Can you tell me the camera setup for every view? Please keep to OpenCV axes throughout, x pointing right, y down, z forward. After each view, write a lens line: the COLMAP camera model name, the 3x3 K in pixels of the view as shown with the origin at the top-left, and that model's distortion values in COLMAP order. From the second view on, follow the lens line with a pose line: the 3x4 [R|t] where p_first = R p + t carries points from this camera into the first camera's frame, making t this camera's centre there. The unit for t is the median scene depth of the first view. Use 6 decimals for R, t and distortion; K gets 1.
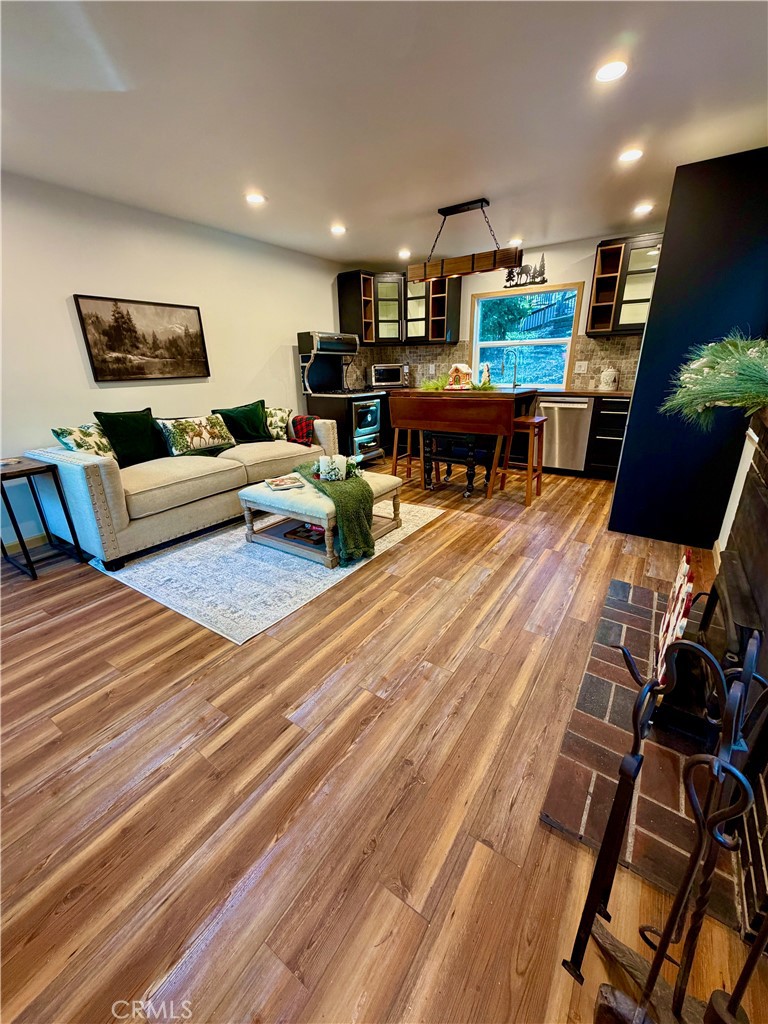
lens RADIAL K [[406.9, 0, 385.0], [0, 406.9, 510.0], [0, 0, 1]] dist [-0.002201, 0.000286]
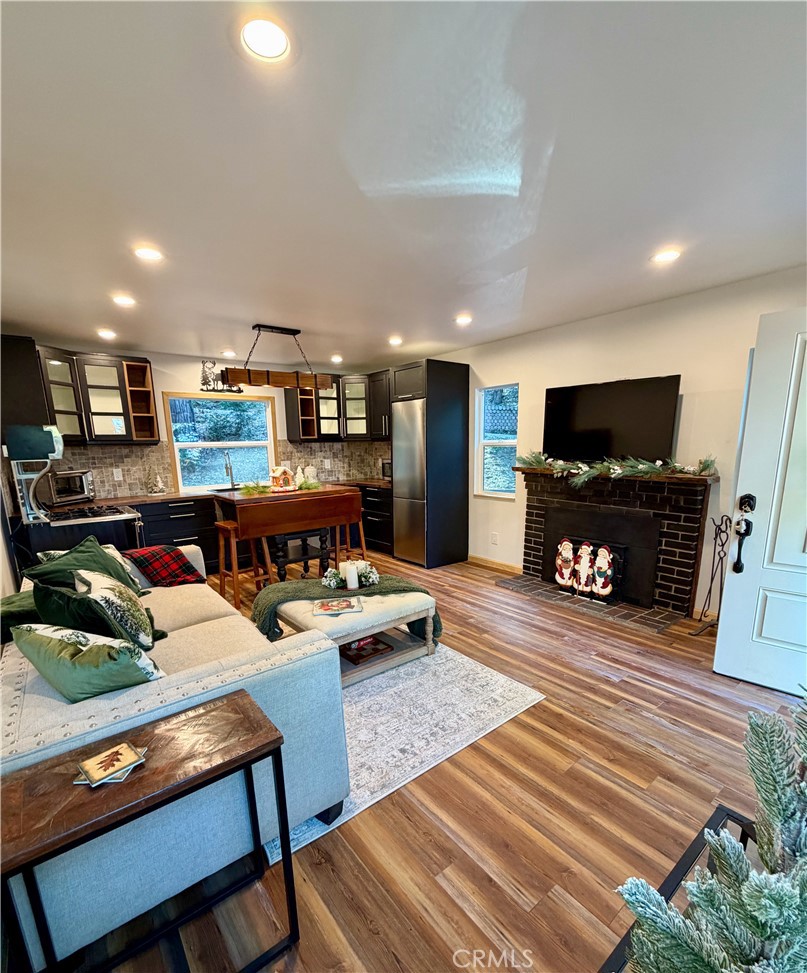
lens RADIAL K [[448.0, 0, 403.1], [0, 448.0, 540.7], [0, 0, 1]] dist [-0.001949, -0.000363]
pose [[0.302503, -0.189258, 0.934170, -0.810929], [0.337595, 0.937828, 0.080679, -0.172232], [-0.891360, 0.290965, 0.347588, 0.389856]]
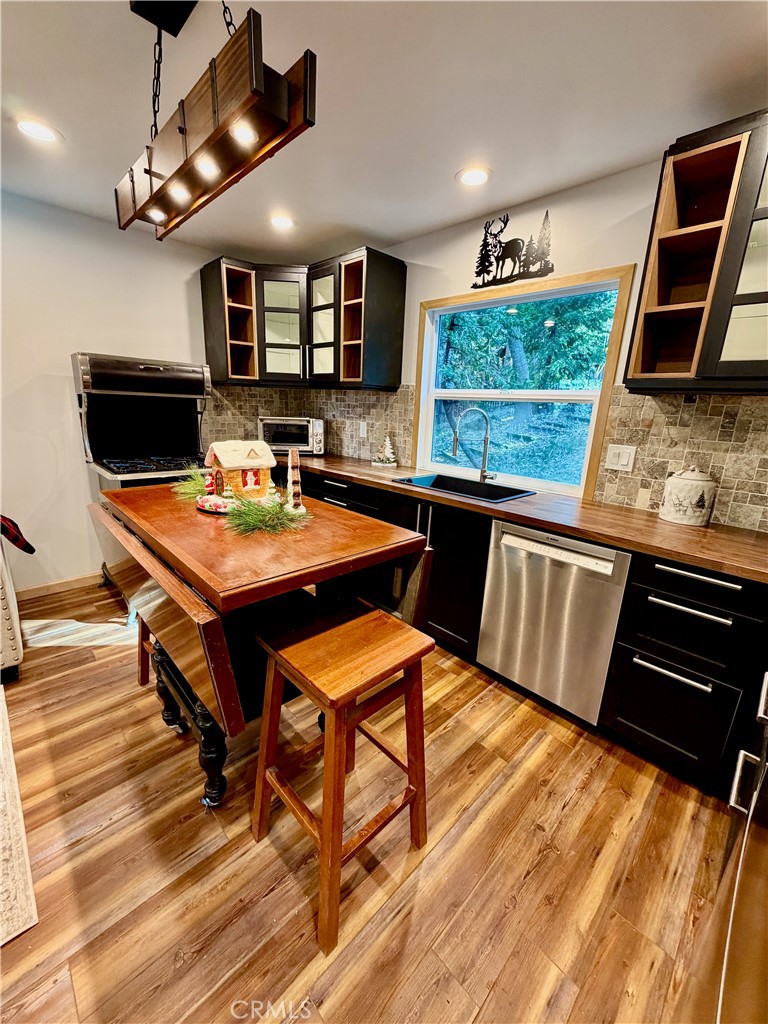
lens RADIAL K [[406.9, 0, 385.4], [0, 406.9, 509.9], [0, 0, 1]] dist [-0.002201, 0.000286]
pose [[0.979675, 0.106431, -0.170027, 0.389816], [-0.121170, 0.989501, -0.078779, -0.284529], [0.159858, 0.097780, 0.982285, 0.662123]]
